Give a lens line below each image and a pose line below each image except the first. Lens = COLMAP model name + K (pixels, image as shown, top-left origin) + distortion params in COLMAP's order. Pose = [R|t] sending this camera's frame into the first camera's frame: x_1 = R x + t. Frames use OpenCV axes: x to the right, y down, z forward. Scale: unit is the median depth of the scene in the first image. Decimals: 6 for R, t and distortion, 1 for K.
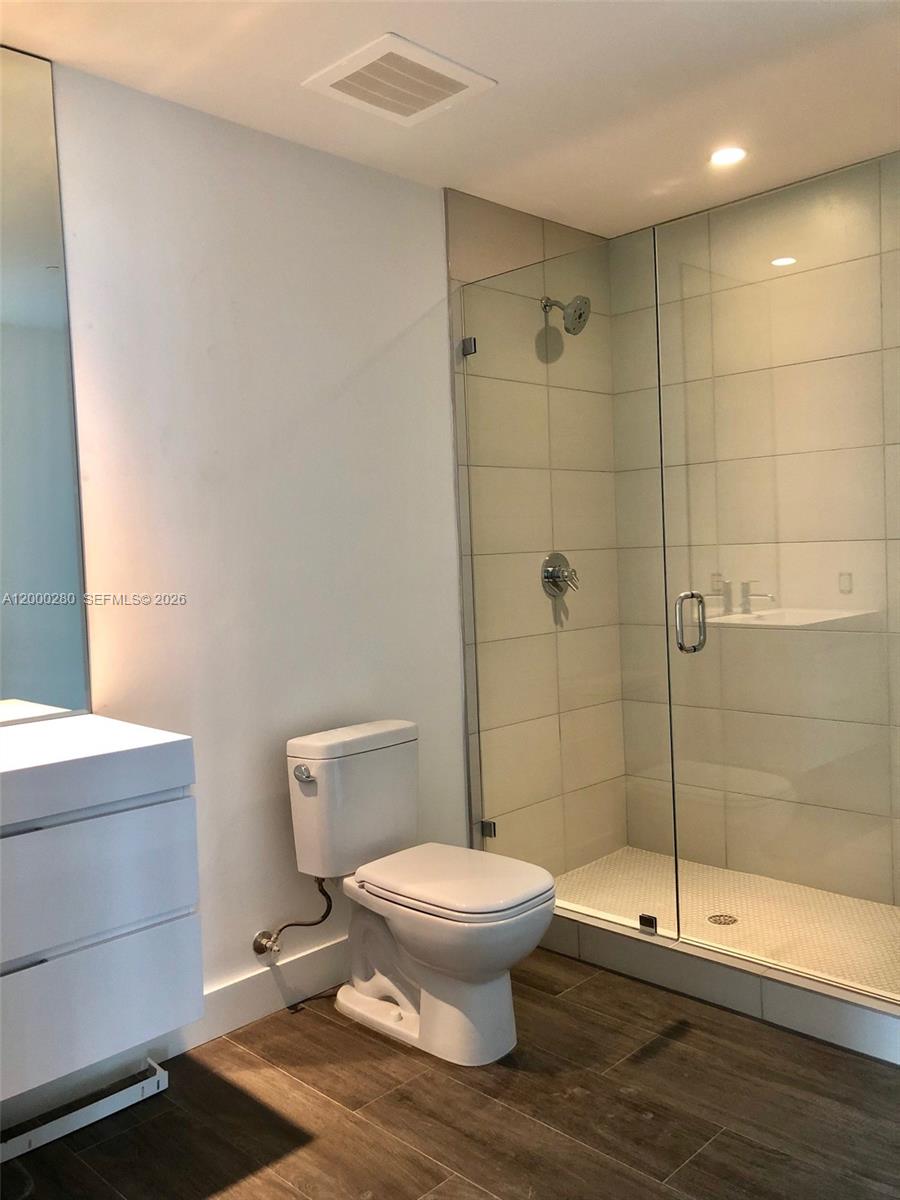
lens RADIAL K [[996.8, 0, 454.2], [0, 996.8, 595.8], [0, 0, 1]] dist [0.054712, -0.052921]
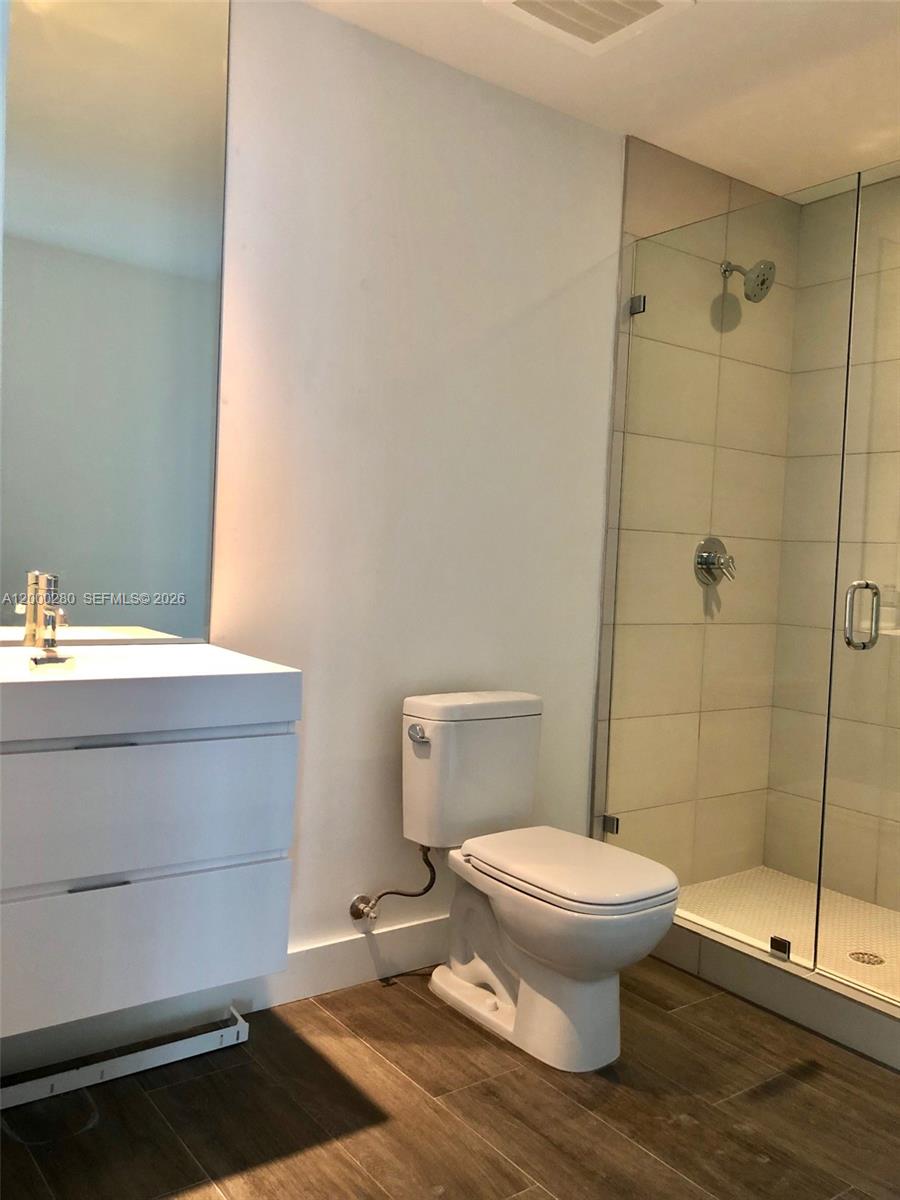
lens RADIAL K [[996.8, 0, 454.1], [0, 996.8, 587.1], [0, 0, 1]] dist [0.054712, -0.052921]
pose [[0.985141, 0.091277, -0.145481, 0.007506], [-0.093506, 0.995582, -0.008541, 0.042809], [0.144059, 0.022017, 0.989324, 0.065114]]
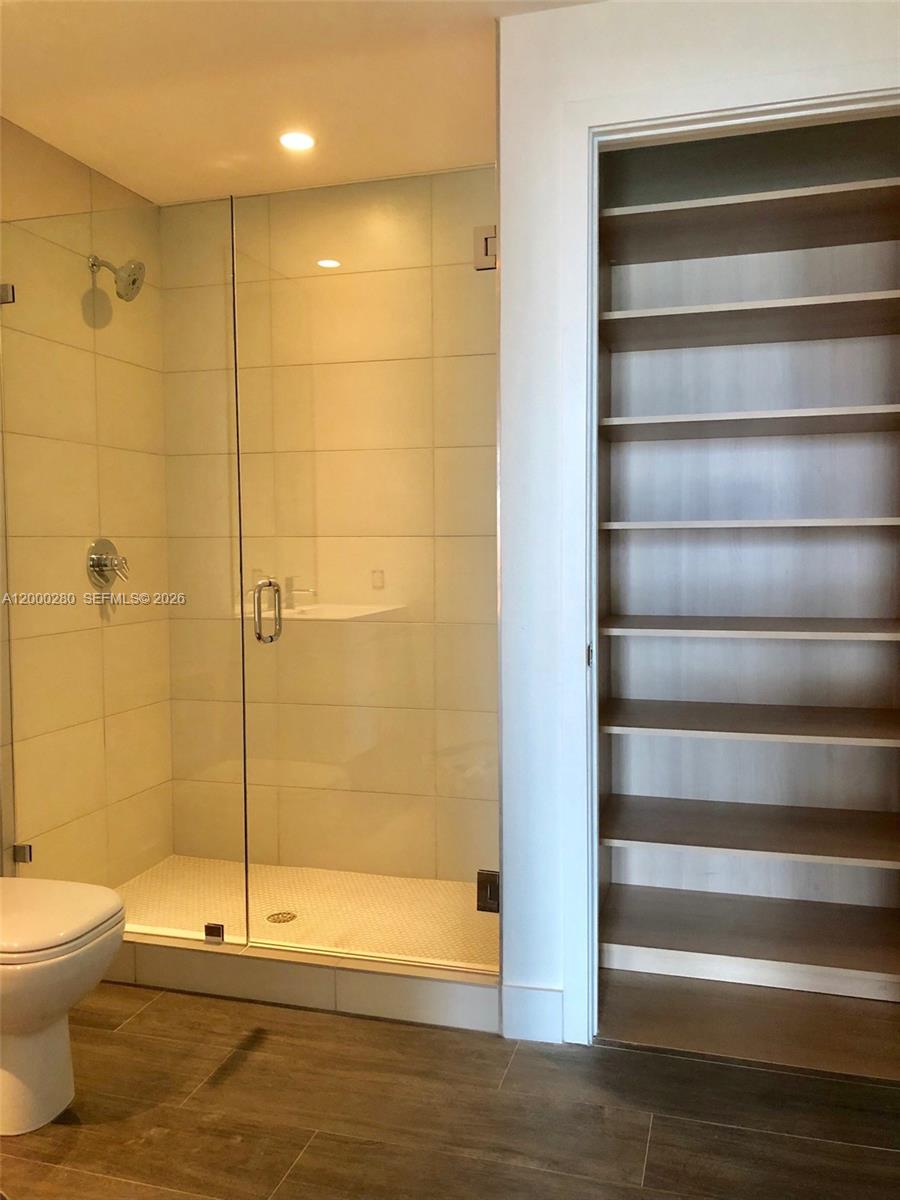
lens RADIAL K [[996.8, 0, 447.8], [0, 996.8, 587.6], [0, 0, 1]] dist [0.054712, -0.052921]
pose [[0.883076, 0.010265, 0.469118, -0.062242], [-0.004339, 0.999897, -0.013711, 0.015913], [-0.469210, 0.010072, 0.883029, 0.066891]]
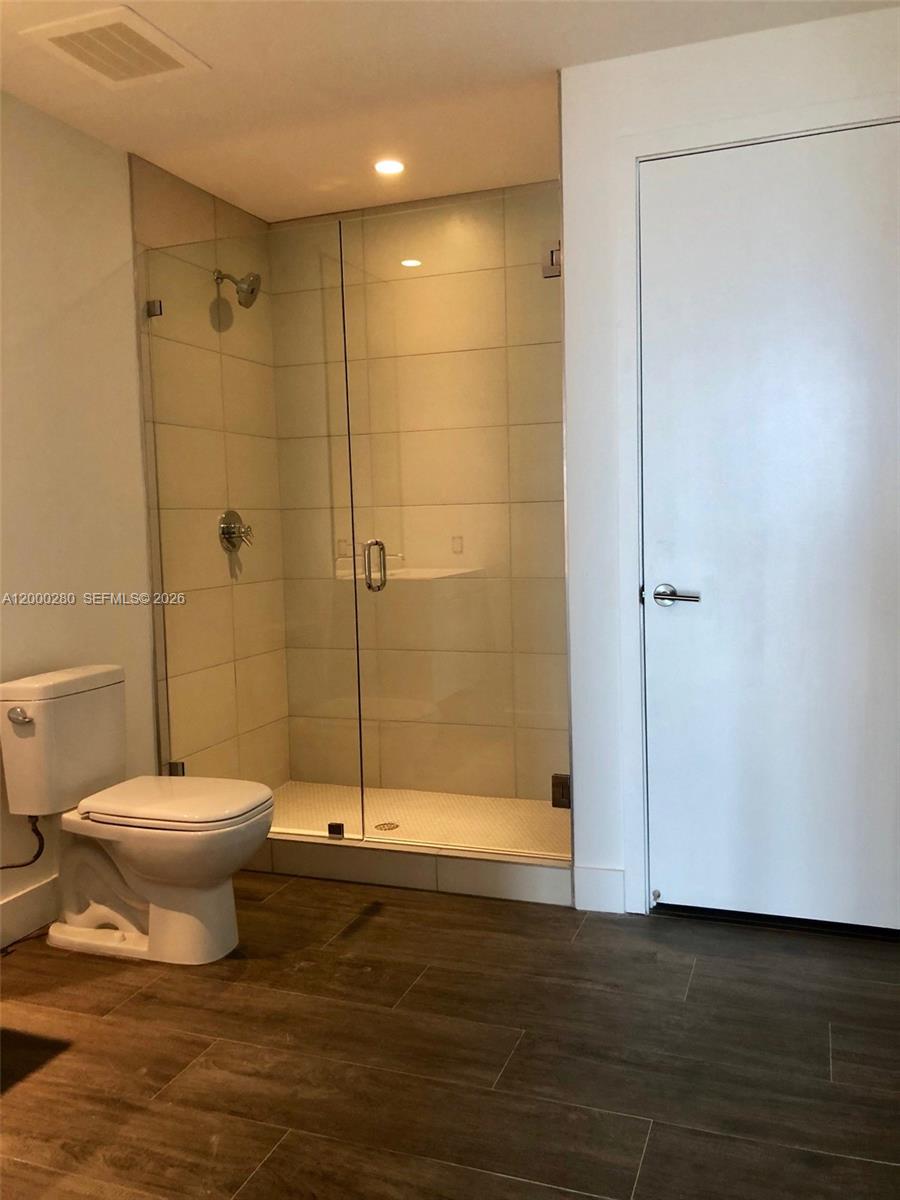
lens RADIAL K [[996.8, 0, 449.3], [0, 996.8, 593.3], [0, 0, 1]] dist [0.054712, -0.052921]
pose [[0.913066, -0.016638, 0.407473, -0.158982], [0.011915, 0.999829, 0.014125, 0.043458], [-0.407639, -0.008042, 0.913108, -0.100168]]
